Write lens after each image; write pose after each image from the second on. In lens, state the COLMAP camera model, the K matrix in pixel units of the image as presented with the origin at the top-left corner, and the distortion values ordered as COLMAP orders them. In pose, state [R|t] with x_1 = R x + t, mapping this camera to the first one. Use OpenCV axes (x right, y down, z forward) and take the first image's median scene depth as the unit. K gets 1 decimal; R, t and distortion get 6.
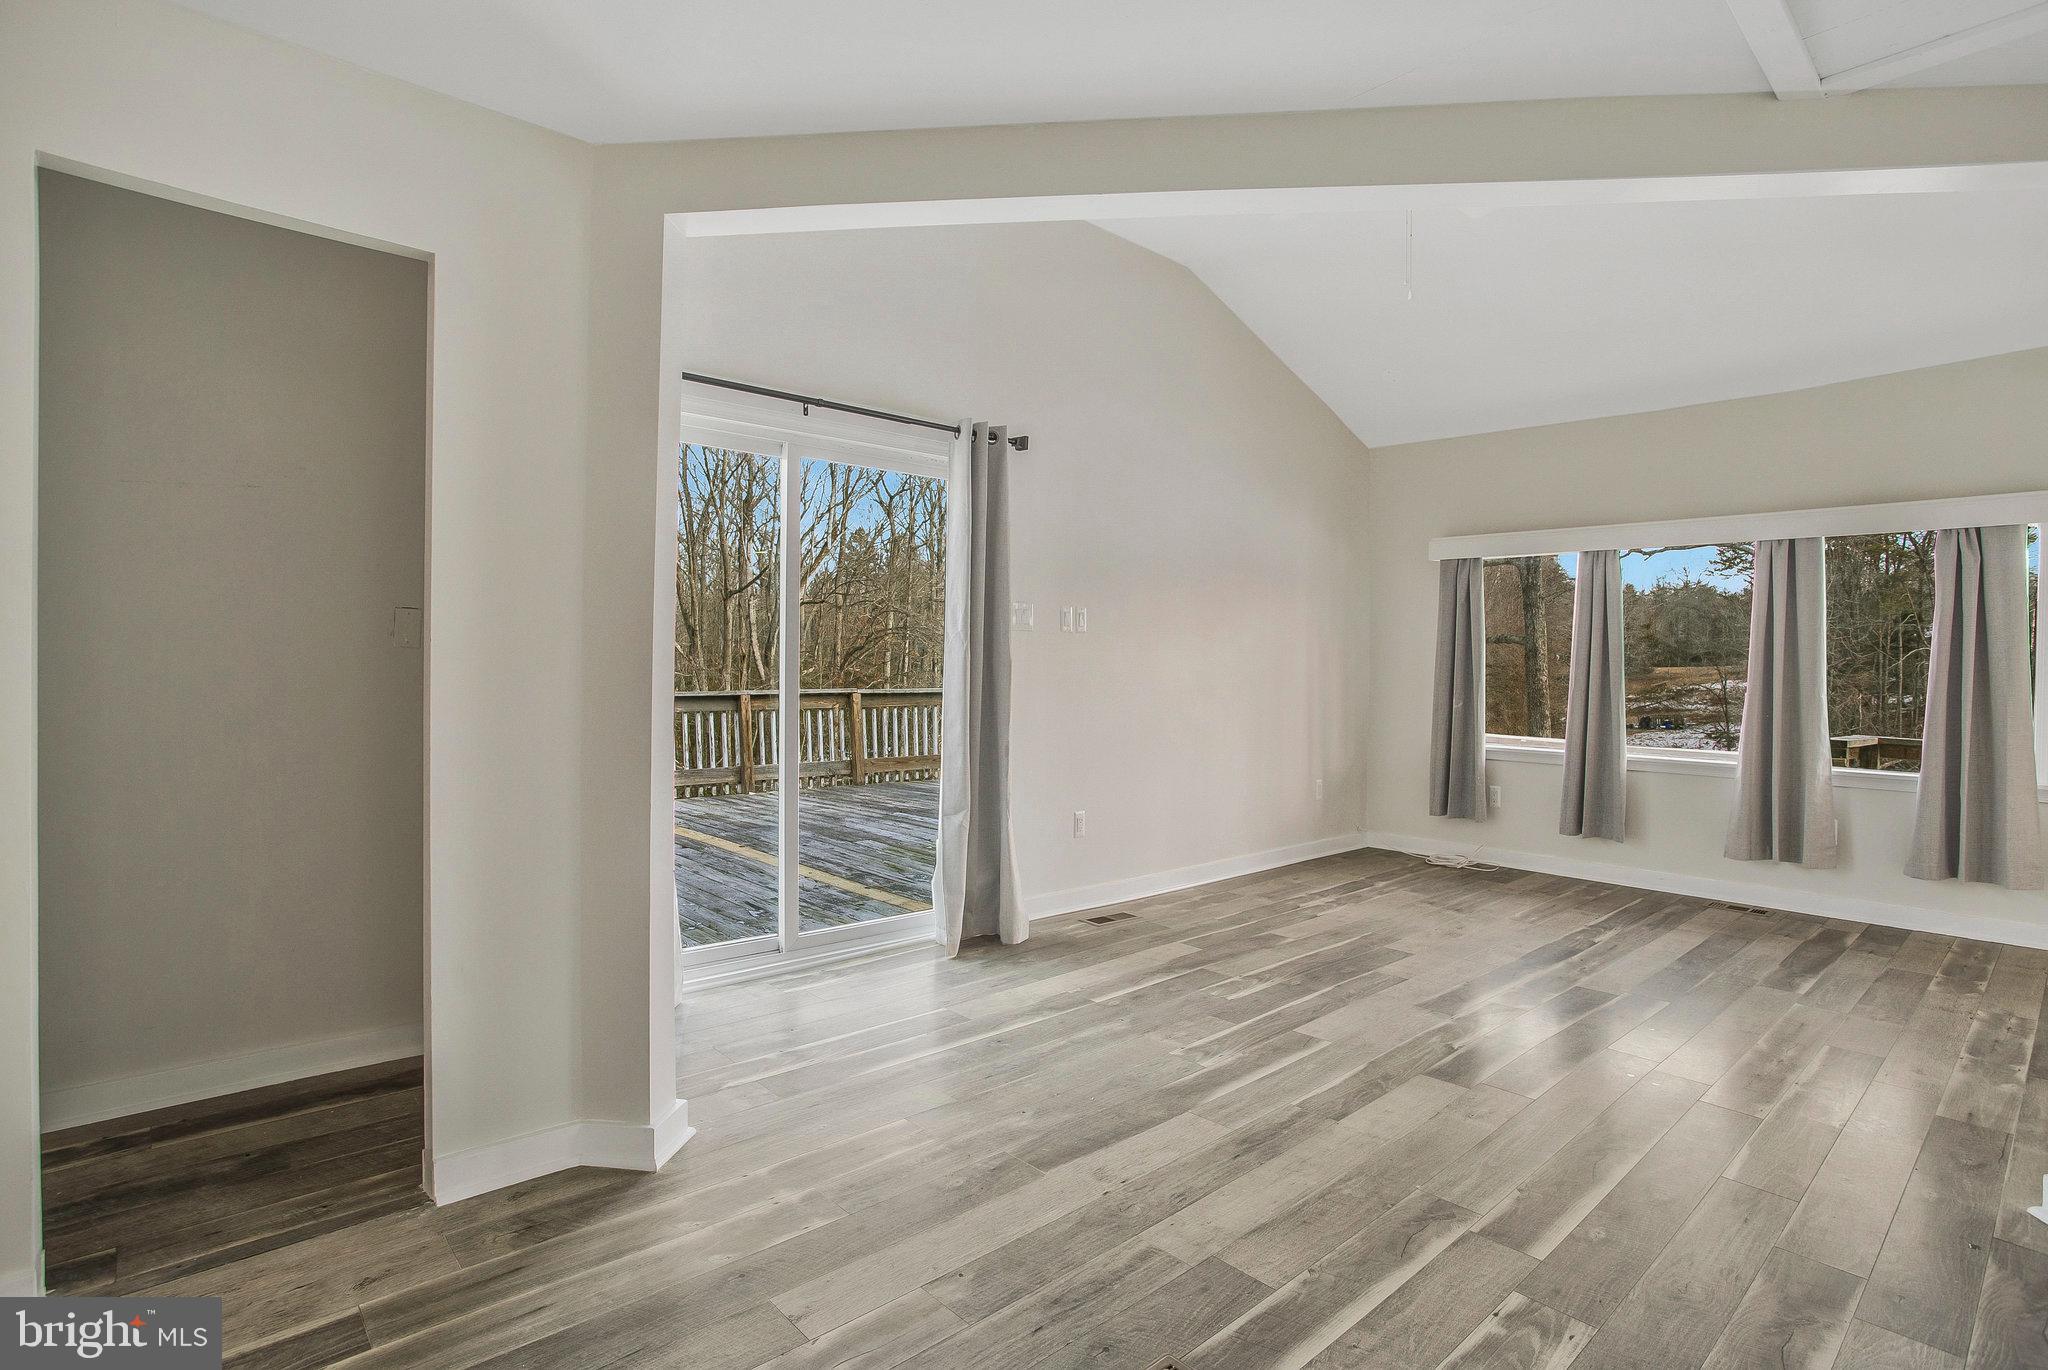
lens RADIAL K [[1020.0, 0, 1024.9], [0, 1020.0, 680.1], [0, 0, 1]] dist [-0.057772, 0.014903]
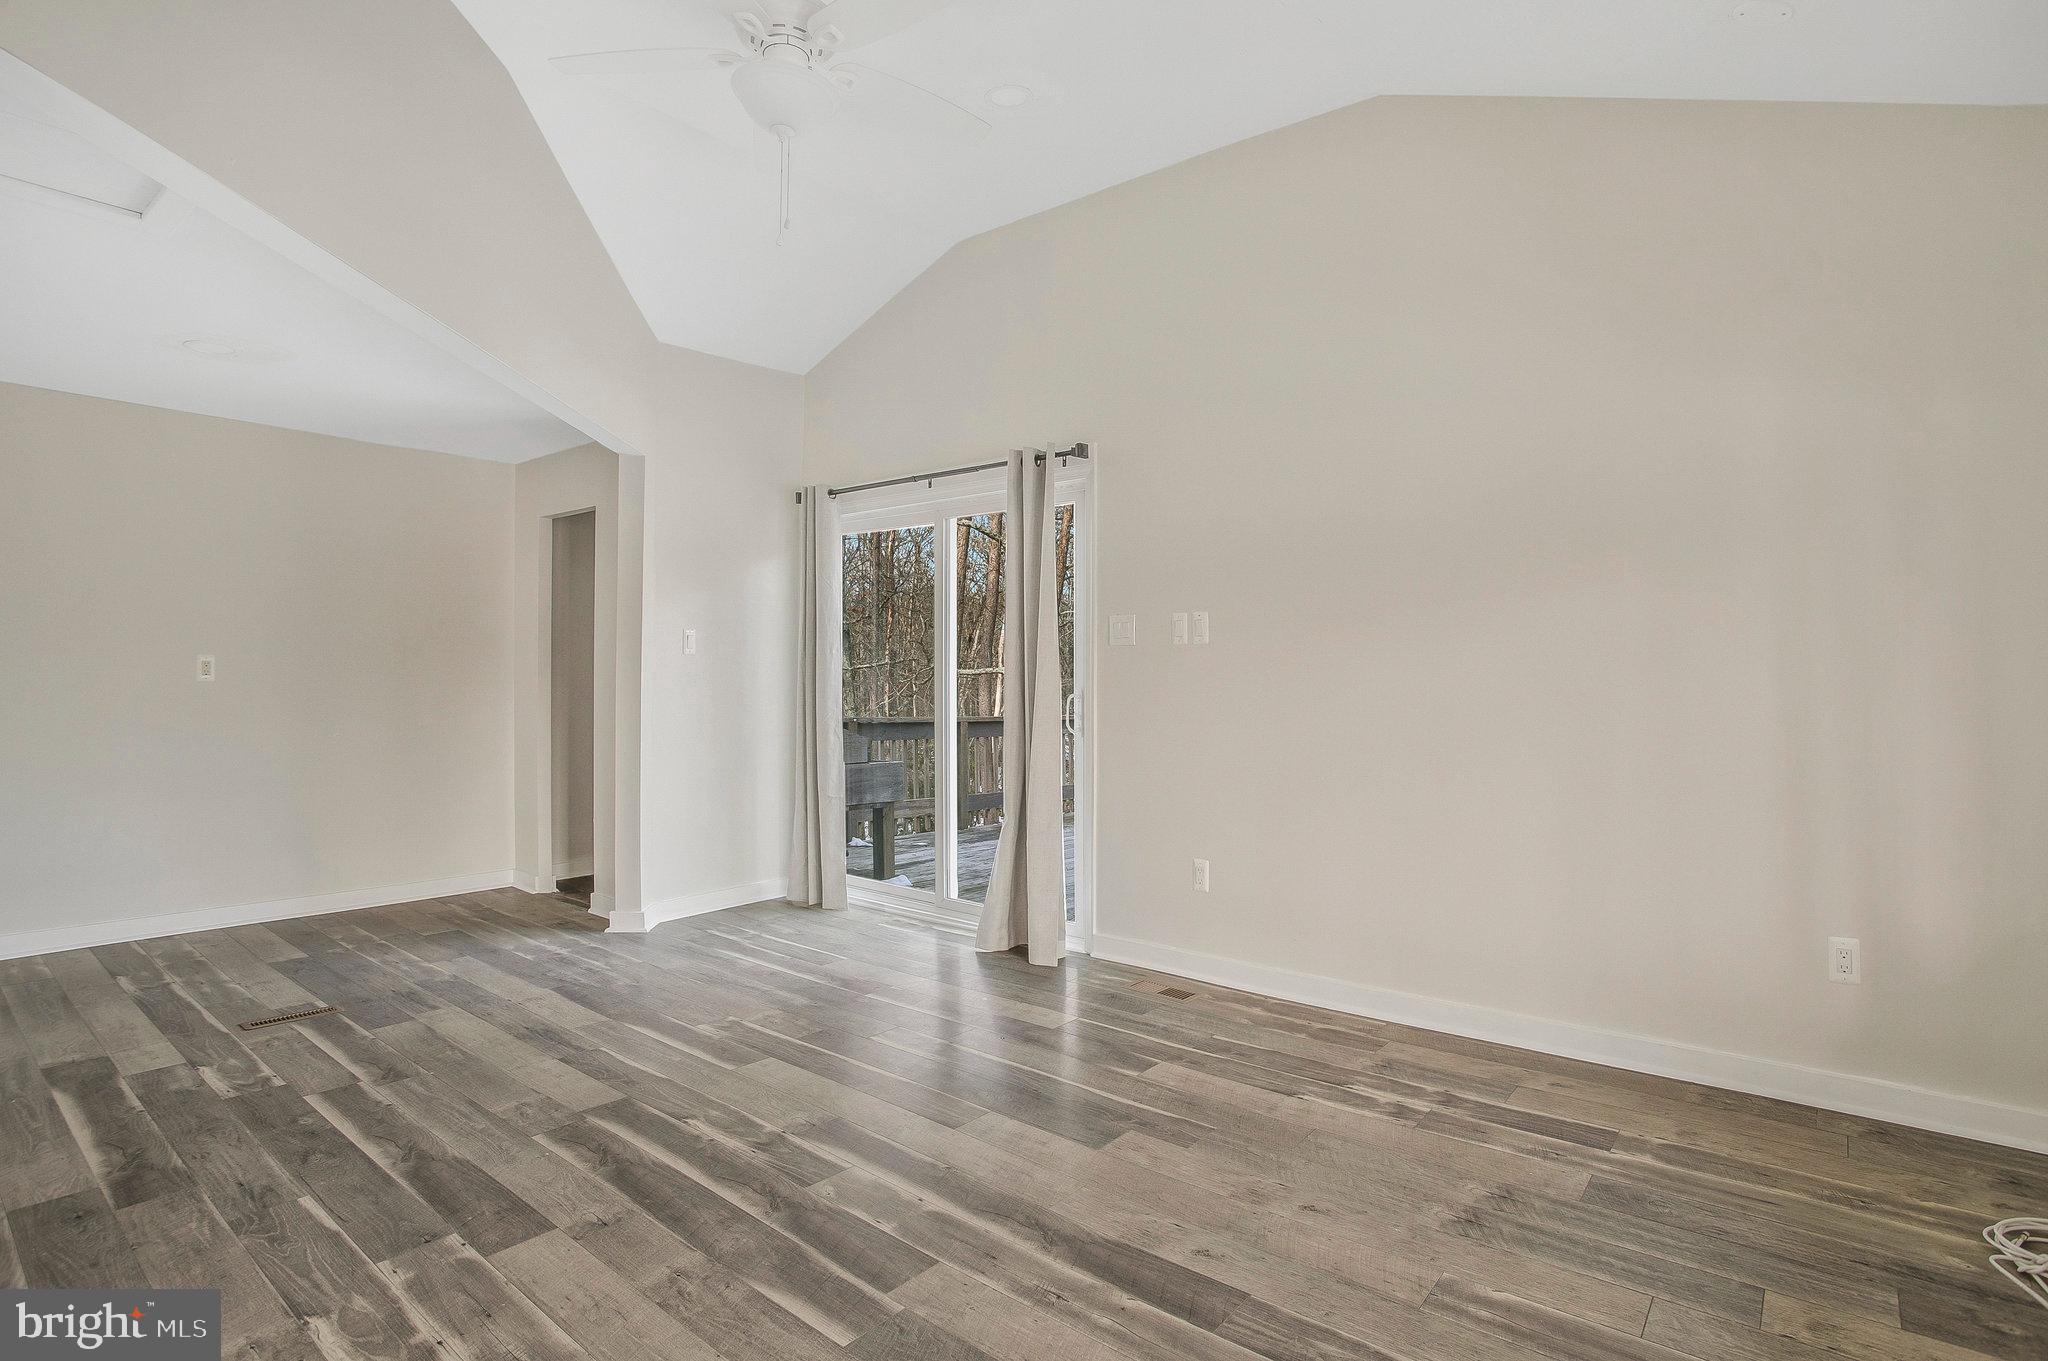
lens RADIAL K [[1020.0, 0, 1030.8], [0, 1020.0, 683.2], [0, 0, 1]] dist [-0.057772, 0.014903]
pose [[0.152925, -0.004124, -0.988229, 1.561654], [-0.025088, 0.999653, -0.008054, -0.008595], [0.987919, 0.026025, 0.152769, 1.357762]]
